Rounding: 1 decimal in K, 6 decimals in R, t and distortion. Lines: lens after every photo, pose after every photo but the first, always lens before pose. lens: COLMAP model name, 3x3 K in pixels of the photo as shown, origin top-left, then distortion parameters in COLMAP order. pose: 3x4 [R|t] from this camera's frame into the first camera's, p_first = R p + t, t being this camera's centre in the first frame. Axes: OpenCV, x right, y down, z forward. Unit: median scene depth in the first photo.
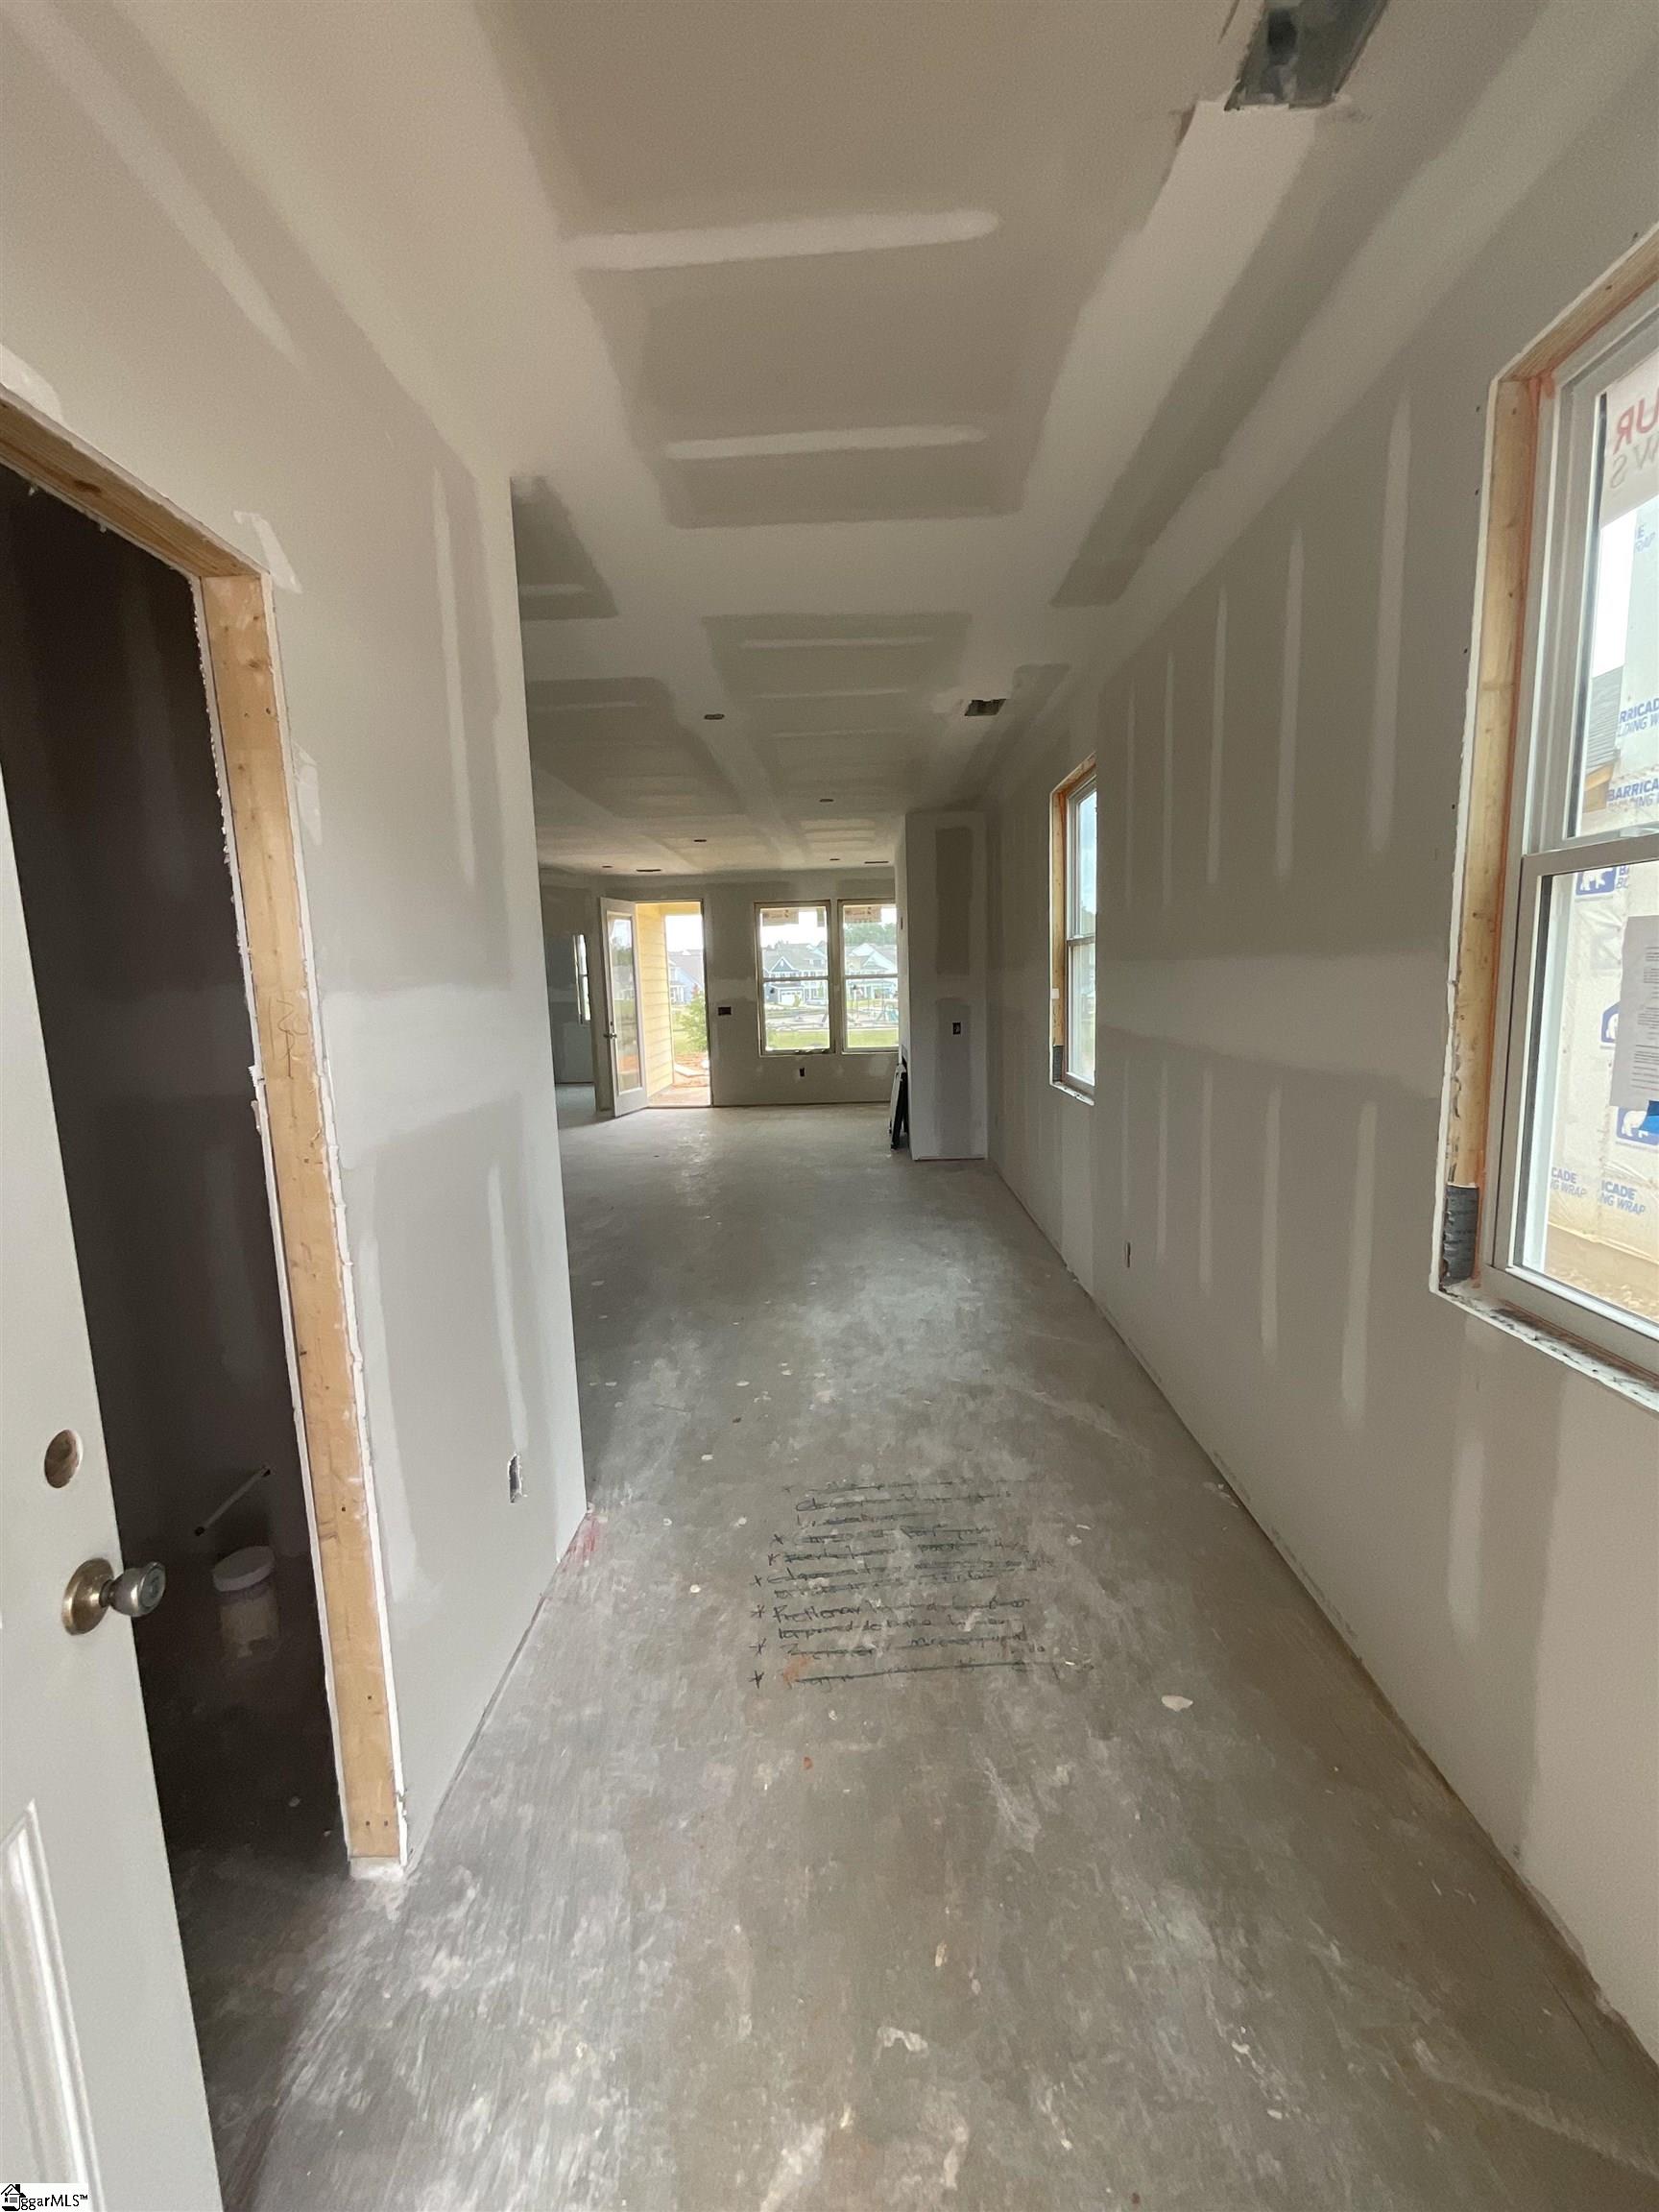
lens RADIAL K [[893.3, 0, 829.2], [0, 893.3, 1104.0], [0, 0, 1]] dist [0.000910, 0.000462]
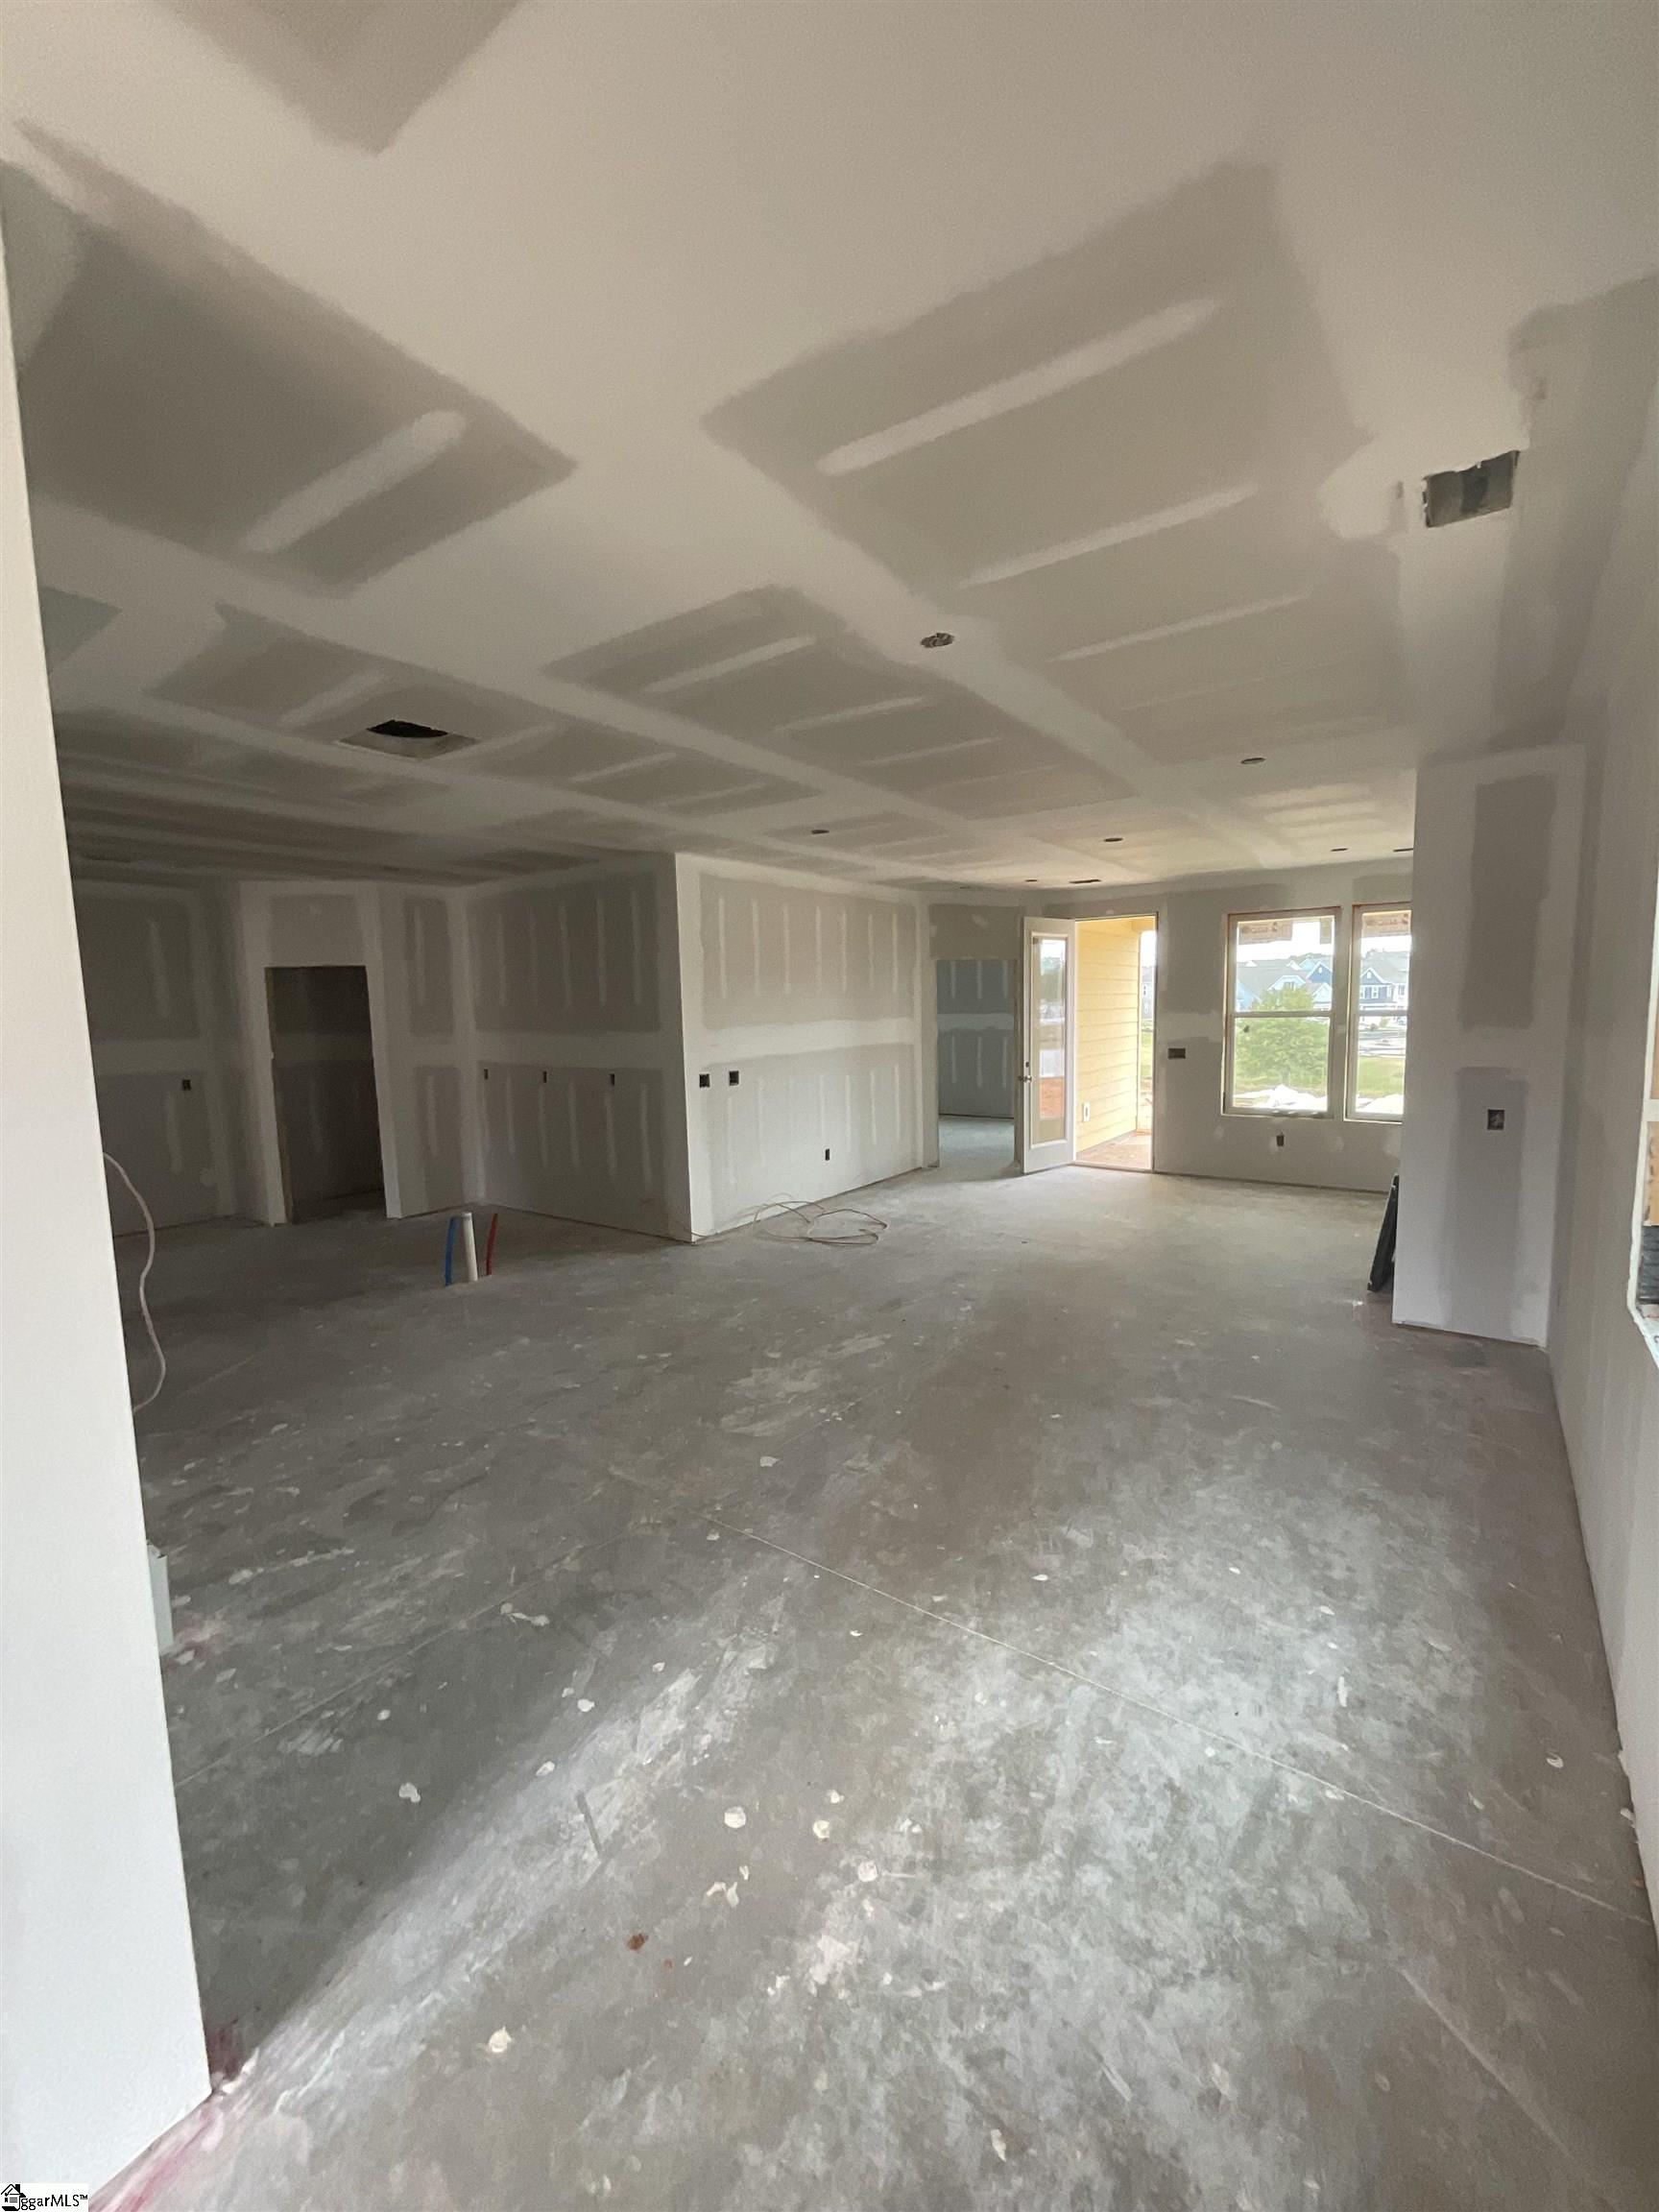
lens RADIAL K [[893.3, 0, 827.1], [0, 893.3, 1102.9], [0, 0, 1]] dist [0.000910, 0.000462]
pose [[0.825750, 0.075379, -0.558977, 0.174257], [-0.083336, 0.996458, 0.011267, -0.107166], [0.557846, 0.037279, 0.829107, 0.433650]]
